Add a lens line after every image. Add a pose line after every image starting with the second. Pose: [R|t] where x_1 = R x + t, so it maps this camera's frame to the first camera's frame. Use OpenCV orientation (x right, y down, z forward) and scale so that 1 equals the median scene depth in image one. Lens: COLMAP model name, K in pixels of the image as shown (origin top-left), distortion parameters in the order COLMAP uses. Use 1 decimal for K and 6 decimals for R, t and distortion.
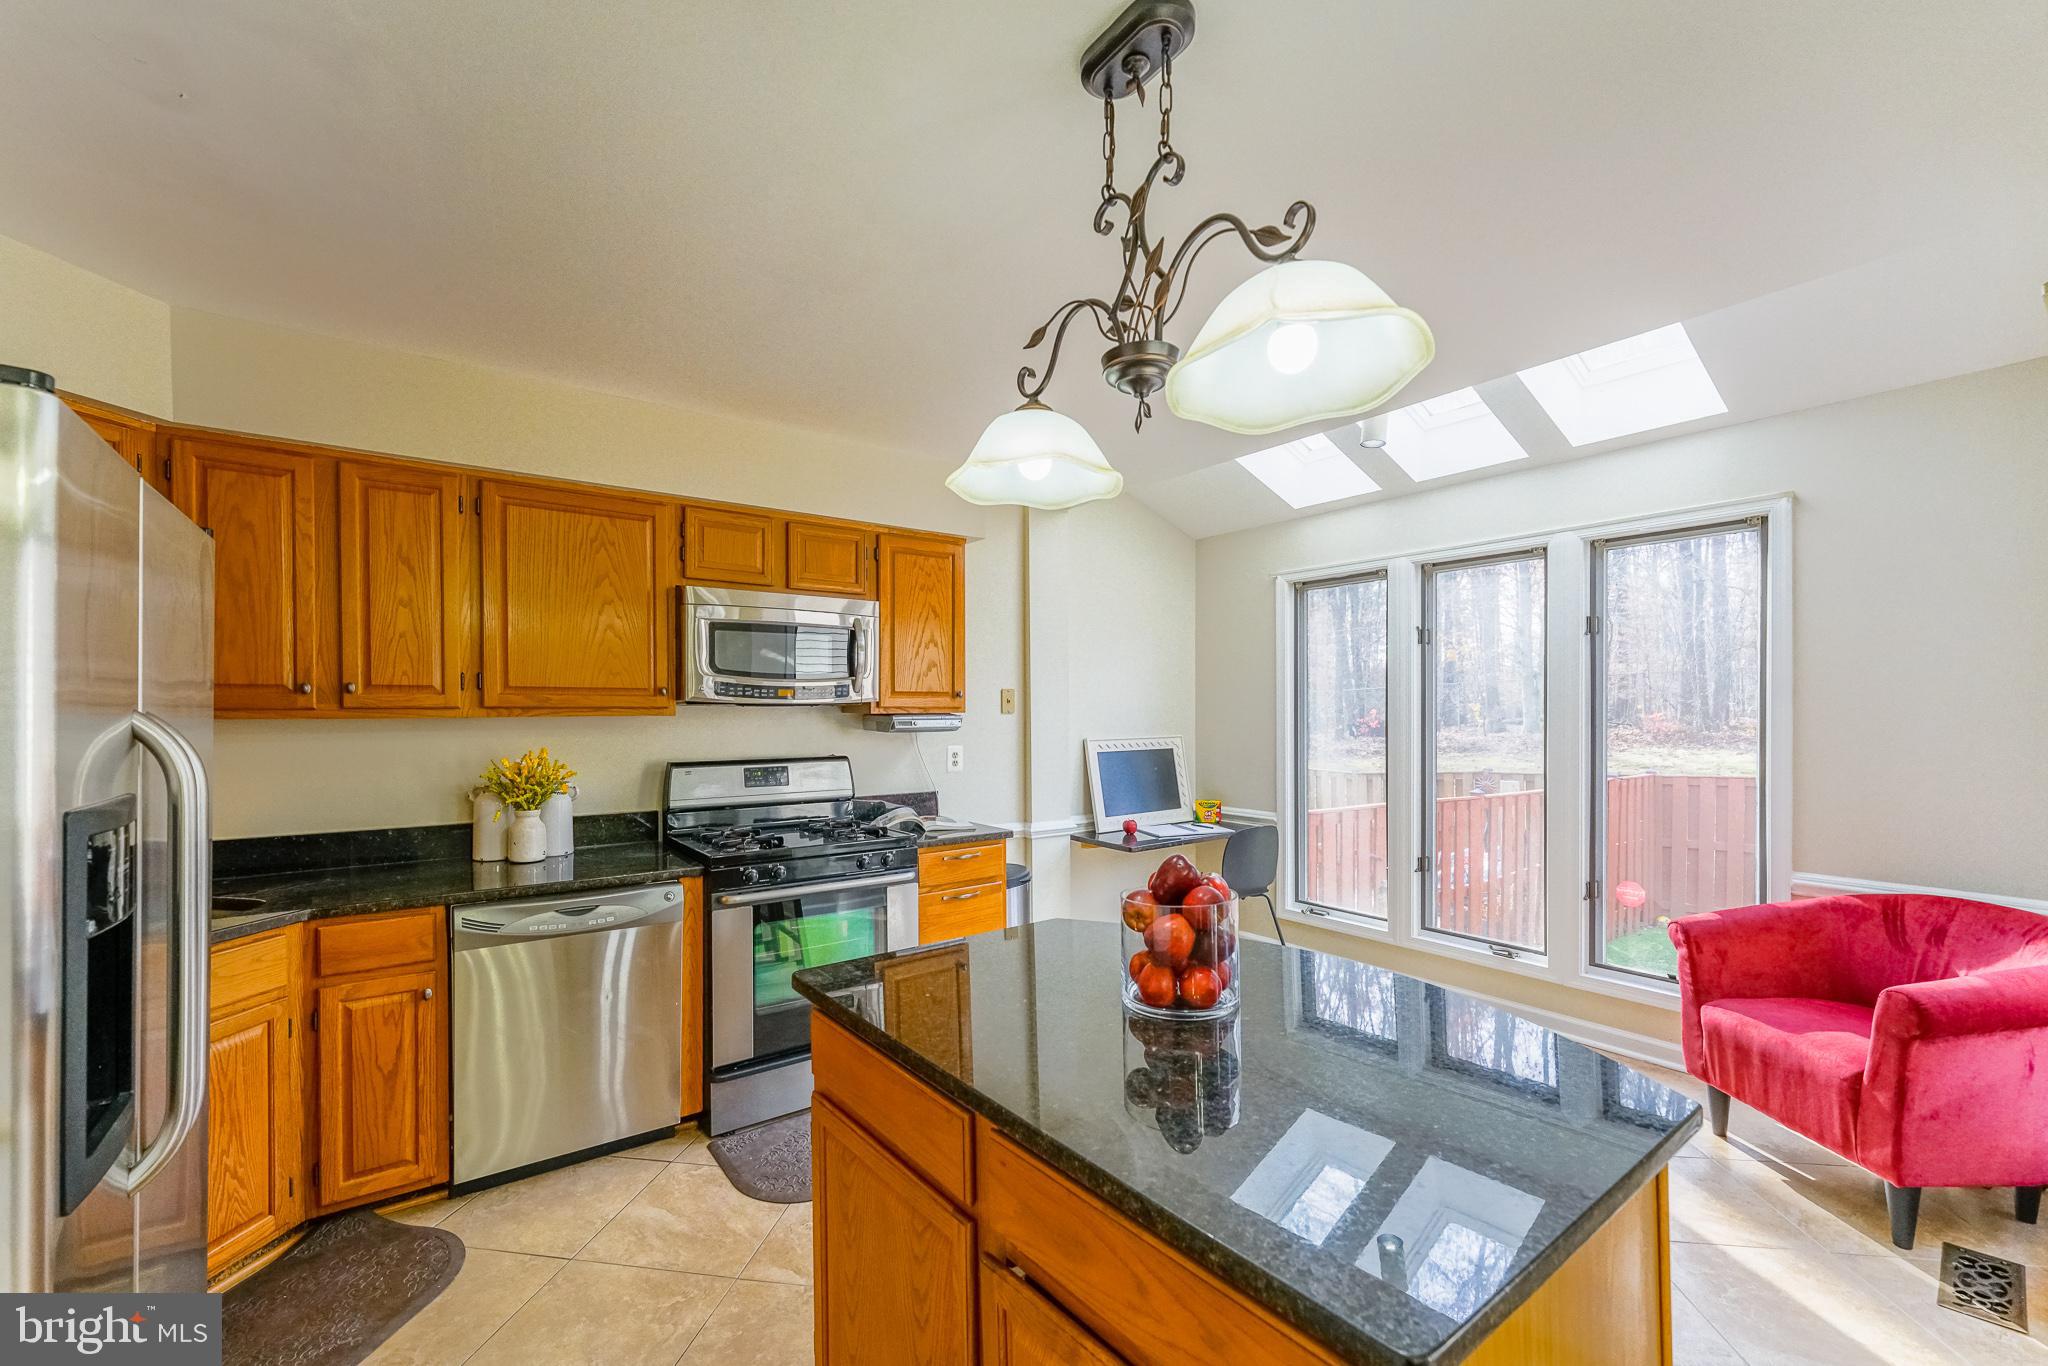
lens RADIAL K [[825.0, 0, 1002.4], [0, 825.0, 721.4], [0, 0, 1]] dist [0.003539, 0.000033]
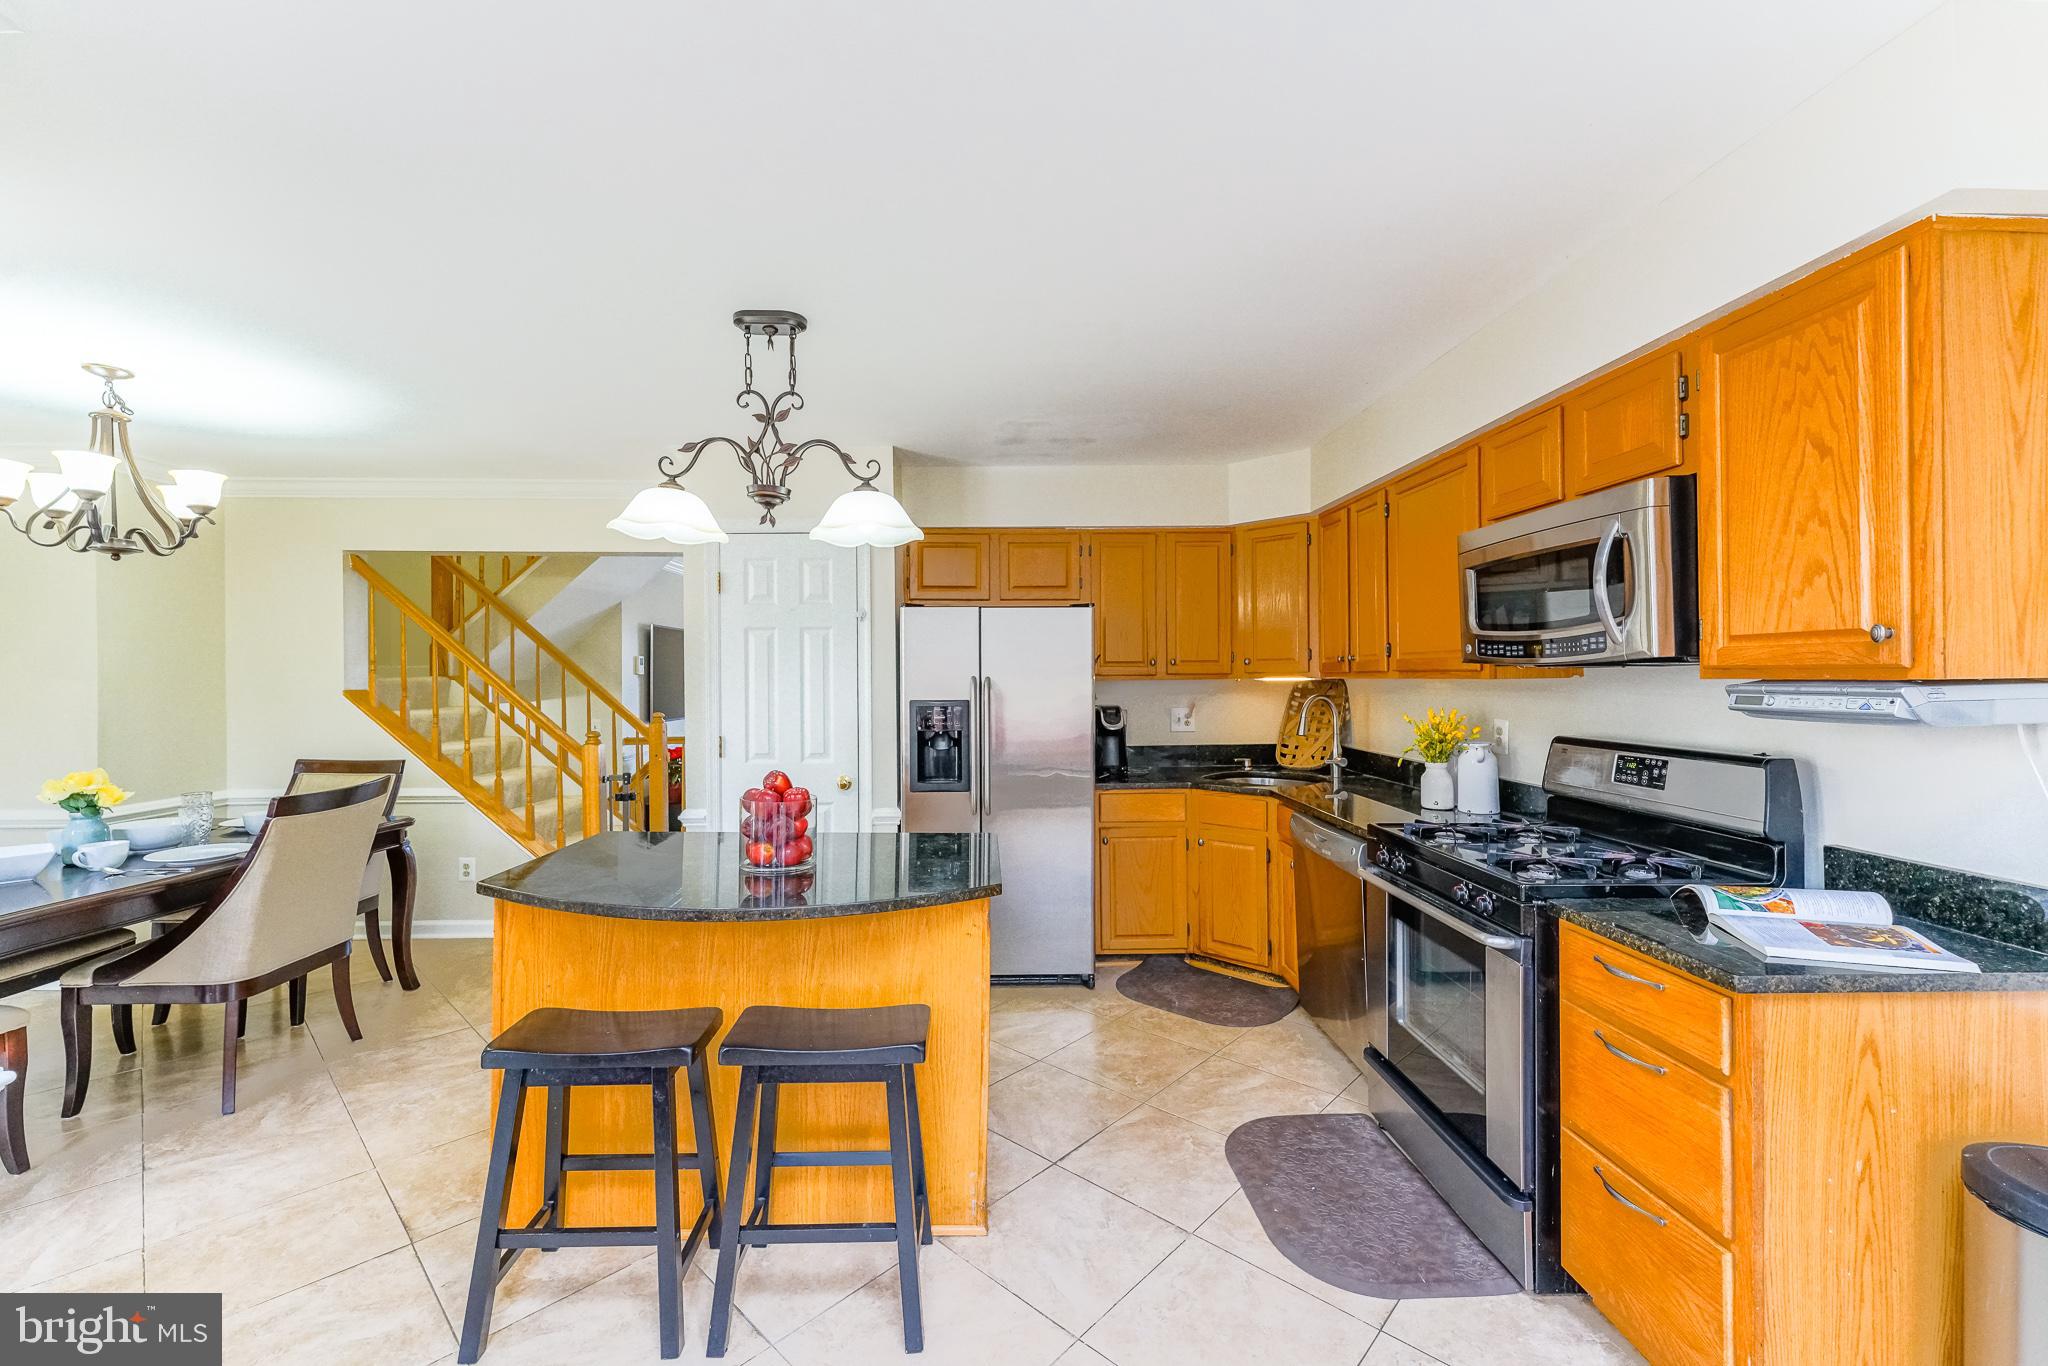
lens RADIAL K [[825.0, 0, 1003.8], [0, 825.0, 676.3], [0, 0, 1]] dist [0.003539, 0.000033]
pose [[-0.569046, 0.008477, -0.822262, 0.639003], [-0.001885, 0.999931, 0.011613, -0.019418], [0.822304, 0.008159, -0.568991, 1.098759]]
